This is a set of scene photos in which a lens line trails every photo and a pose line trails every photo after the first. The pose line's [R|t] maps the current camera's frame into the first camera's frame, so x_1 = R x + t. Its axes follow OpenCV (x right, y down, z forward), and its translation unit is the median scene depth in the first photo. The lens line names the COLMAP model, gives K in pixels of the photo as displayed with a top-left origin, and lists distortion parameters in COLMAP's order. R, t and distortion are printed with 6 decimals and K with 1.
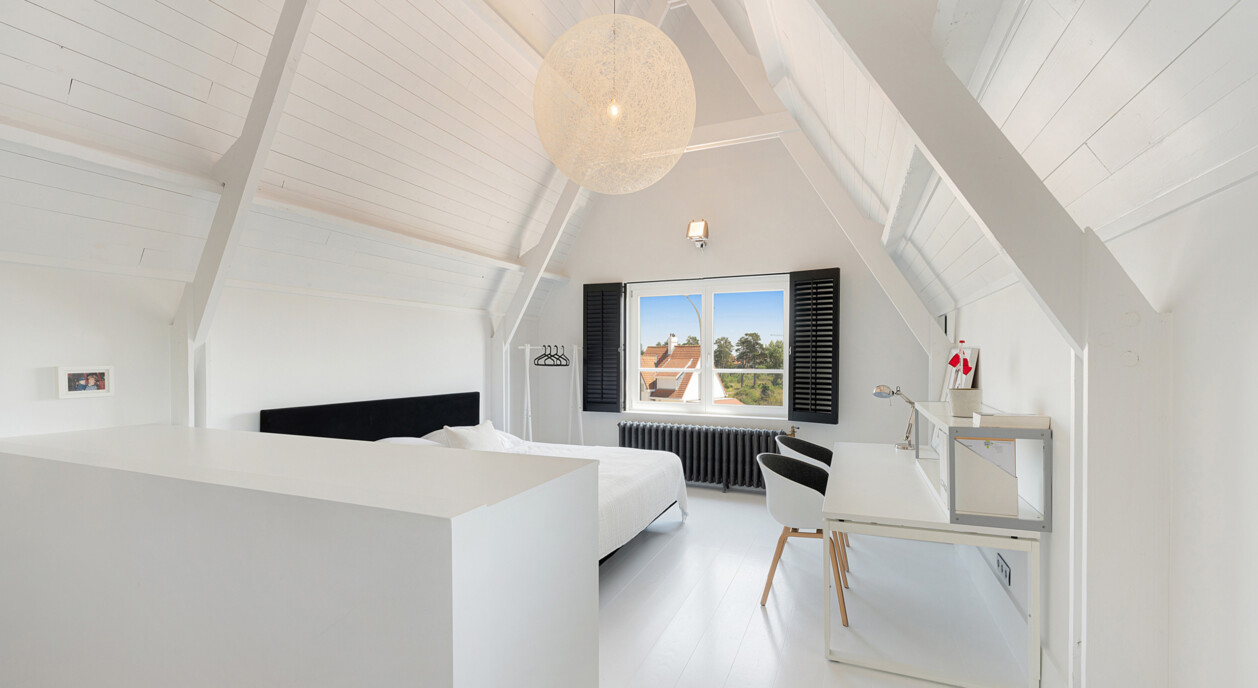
lens RADIAL K [[526.9, 0, 626.0], [0, 526.9, 362.7], [0, 0, 1]] dist [-0.000232, -0.000001]
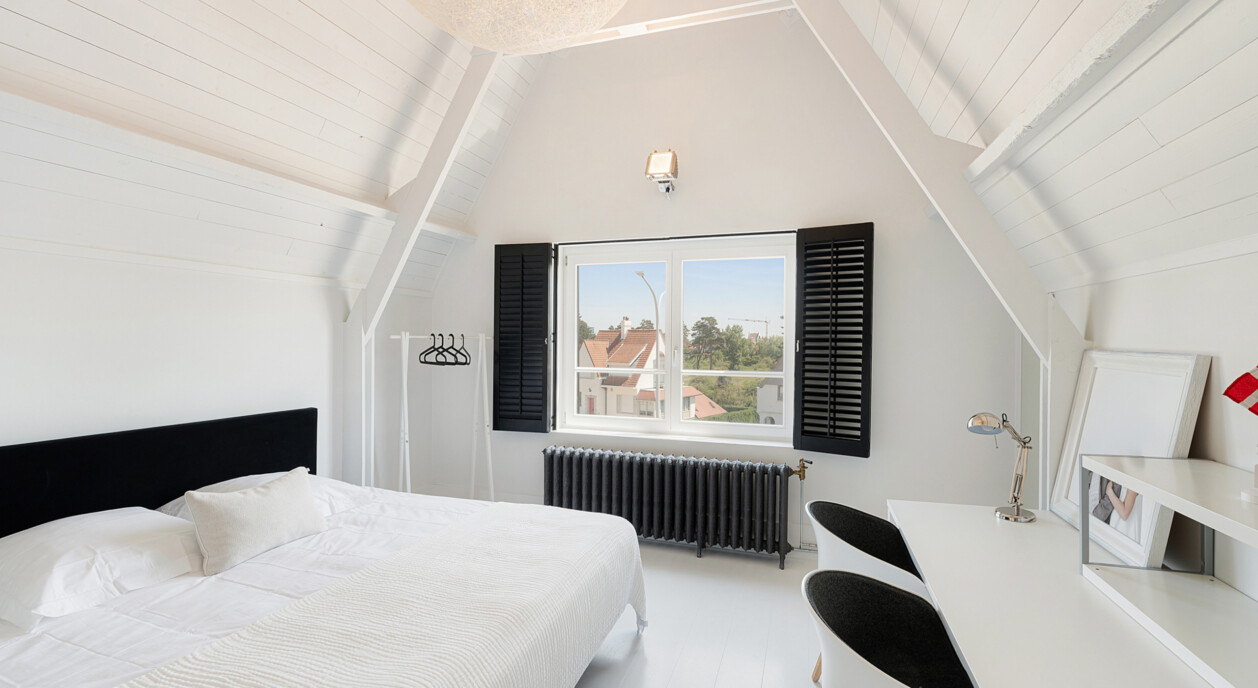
lens RADIAL K [[550.3, 0, 629.0], [0, 550.3, 344.0], [0, 0, 1]] dist [0.000143, 0.000011]
pose [[0.995579, 0.006212, 0.093726, 0.028837], [-0.005742, 0.999970, -0.005283, -0.018724], [-0.093756, 0.004721, 0.995584, 0.295905]]
